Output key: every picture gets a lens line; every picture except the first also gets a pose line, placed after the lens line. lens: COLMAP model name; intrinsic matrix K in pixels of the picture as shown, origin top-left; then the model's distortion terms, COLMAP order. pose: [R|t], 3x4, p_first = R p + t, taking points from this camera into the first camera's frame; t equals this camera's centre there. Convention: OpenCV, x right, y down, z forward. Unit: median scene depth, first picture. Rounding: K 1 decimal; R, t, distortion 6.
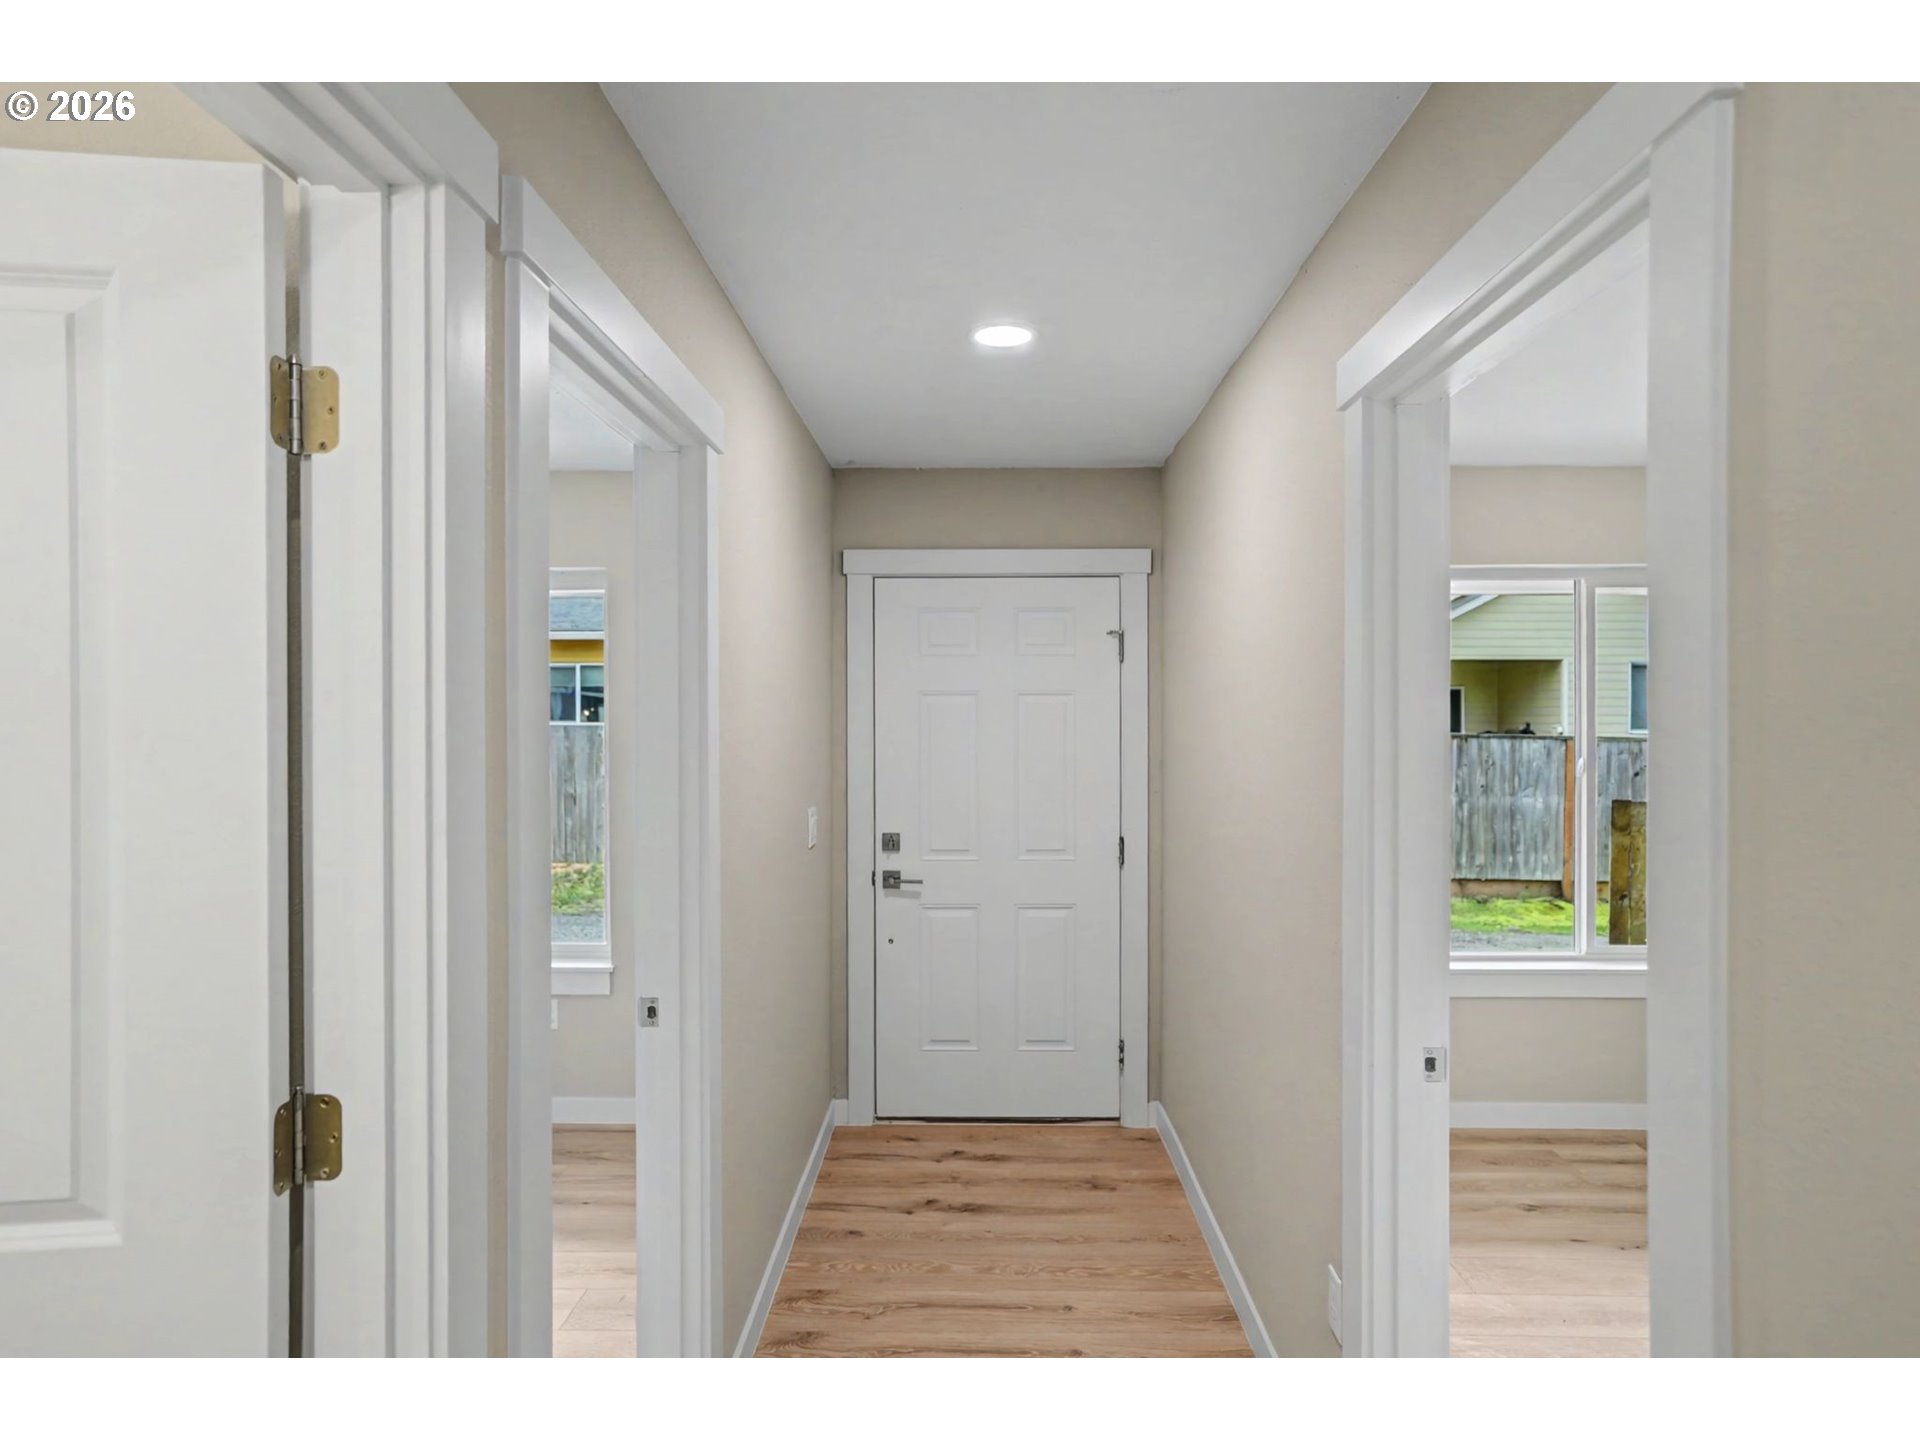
lens RADIAL K [[1117.1, 0, 960.0], [0, 1117.1, 720.0], [0, 0, 1]] dist [-0.002937, 0.000839]
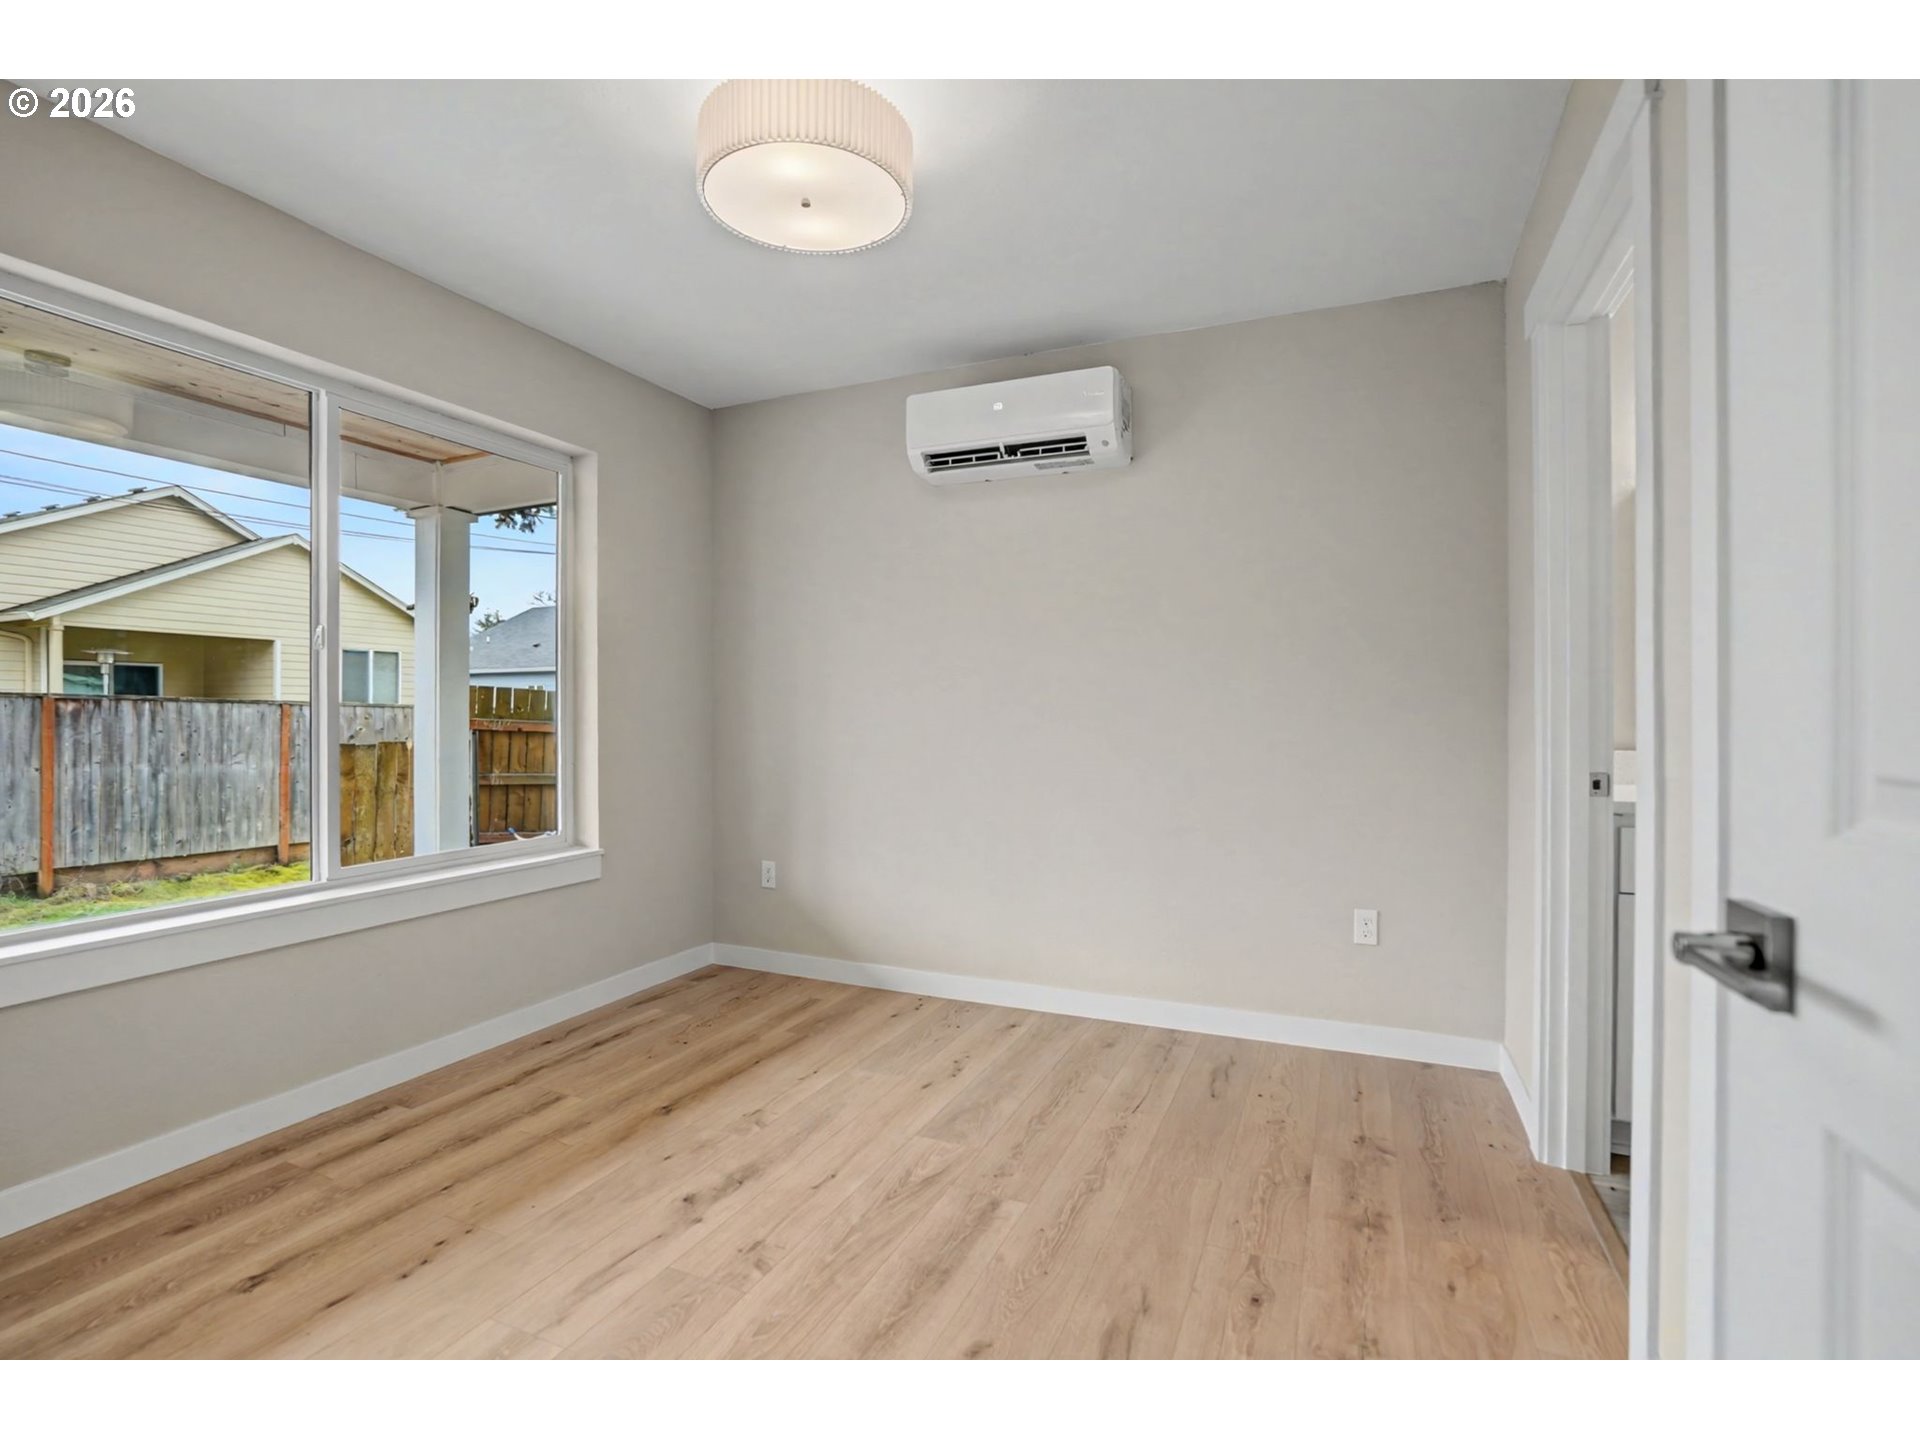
lens RADIAL K [[885.7, 0, 958.0], [0, 885.7, 724.8], [0, 0, 1]] dist [-0.049223, 0.019649]
pose [[0.394347, -0.003883, 0.918953, 0.066672], [0.004940, 0.999986, 0.002105, 0.036848], [-0.918948, 0.003710, 0.394361, 0.131925]]
